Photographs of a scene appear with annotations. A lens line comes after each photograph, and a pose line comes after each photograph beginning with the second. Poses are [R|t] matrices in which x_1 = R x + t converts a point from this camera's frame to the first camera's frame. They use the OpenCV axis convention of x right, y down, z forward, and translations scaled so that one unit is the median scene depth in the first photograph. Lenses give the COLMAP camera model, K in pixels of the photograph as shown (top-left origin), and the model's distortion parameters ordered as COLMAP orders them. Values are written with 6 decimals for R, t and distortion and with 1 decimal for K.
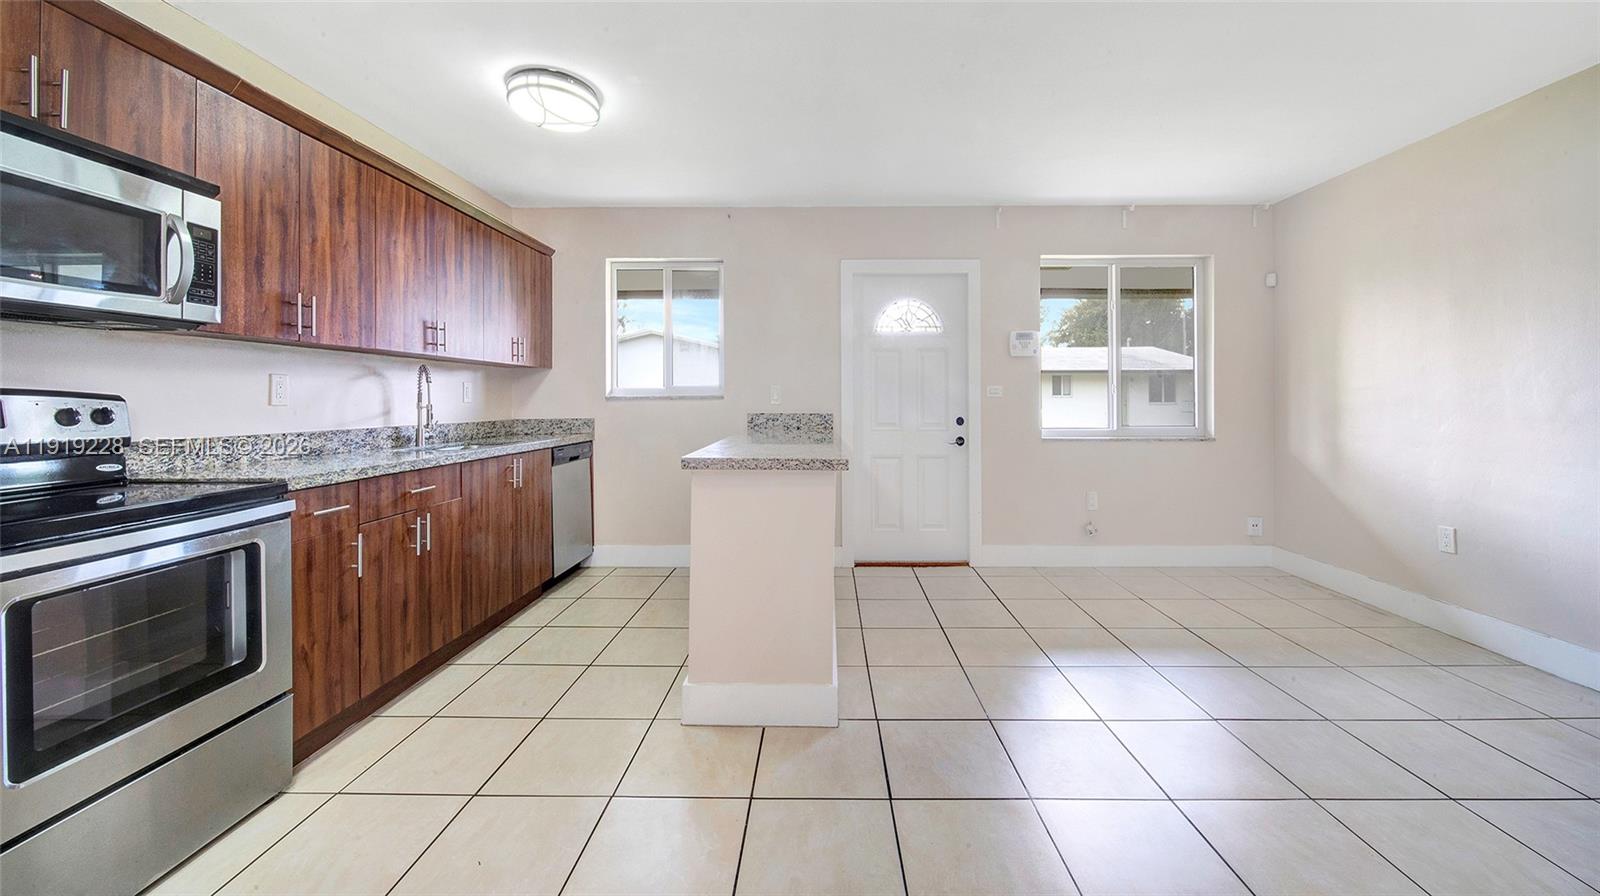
lens RADIAL K [[636.4, 0, 802.9], [0, 636.4, 397.3], [0, 0, 1]] dist [0.007216, -0.000048]
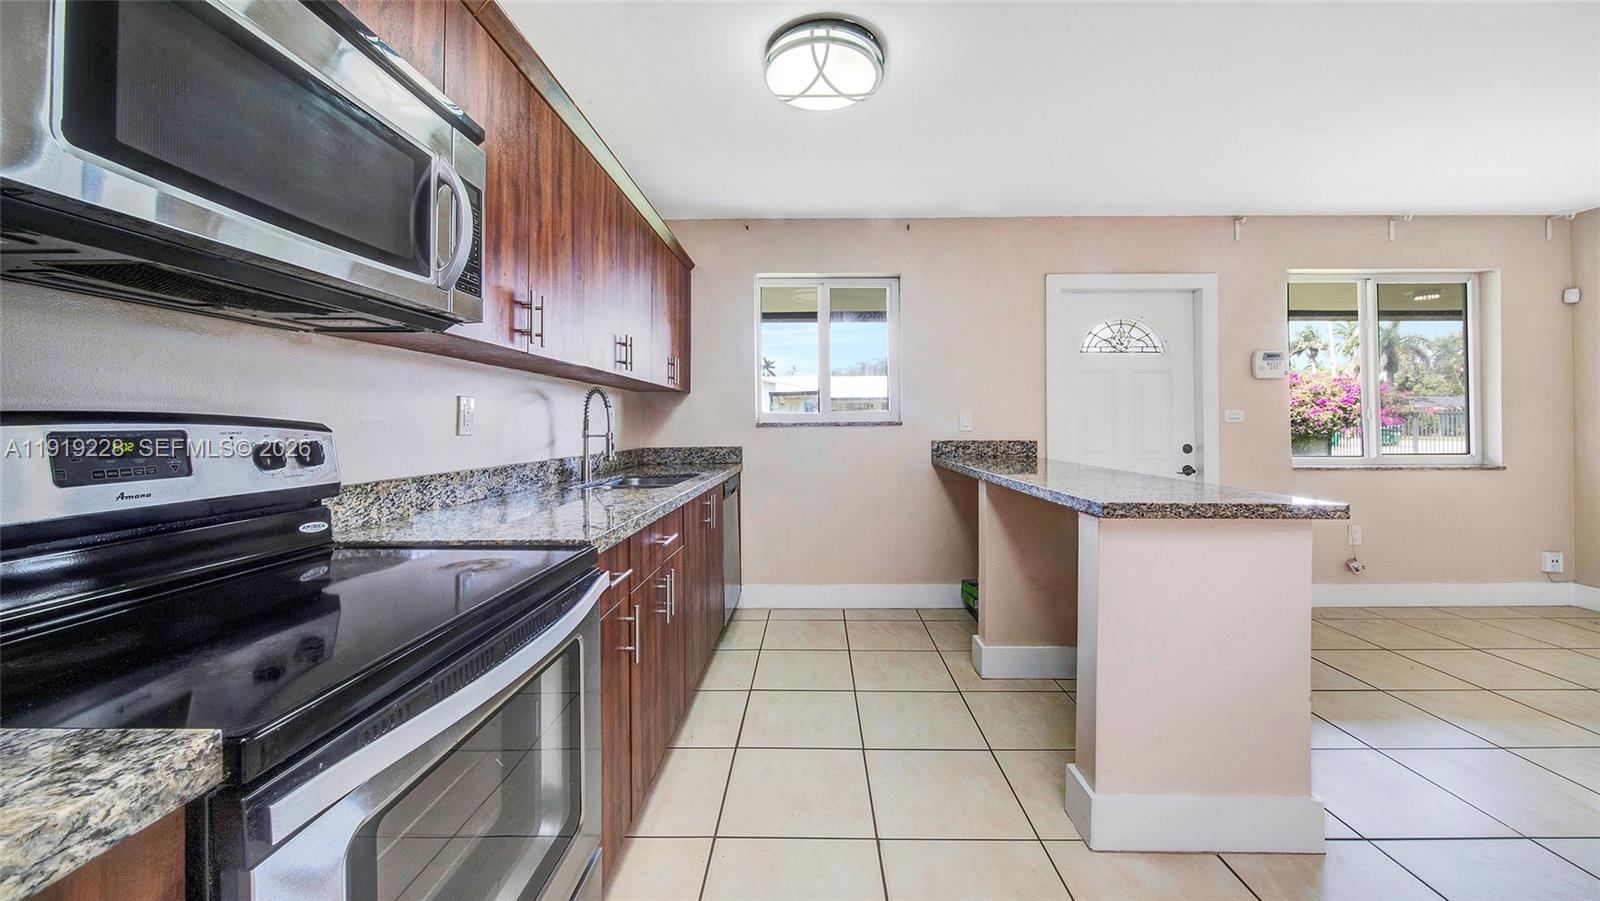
lens RADIAL K [[561.2, 0, 793.2], [0, 561.2, 414.9], [0, 0, 1]] dist [0.002001, -0.000082]
pose [[0.997745, -0.001755, 0.067098, -0.407267], [0.002691, 0.999900, -0.013865, -0.001926], [-0.067067, 0.014015, 0.997650, 0.238644]]
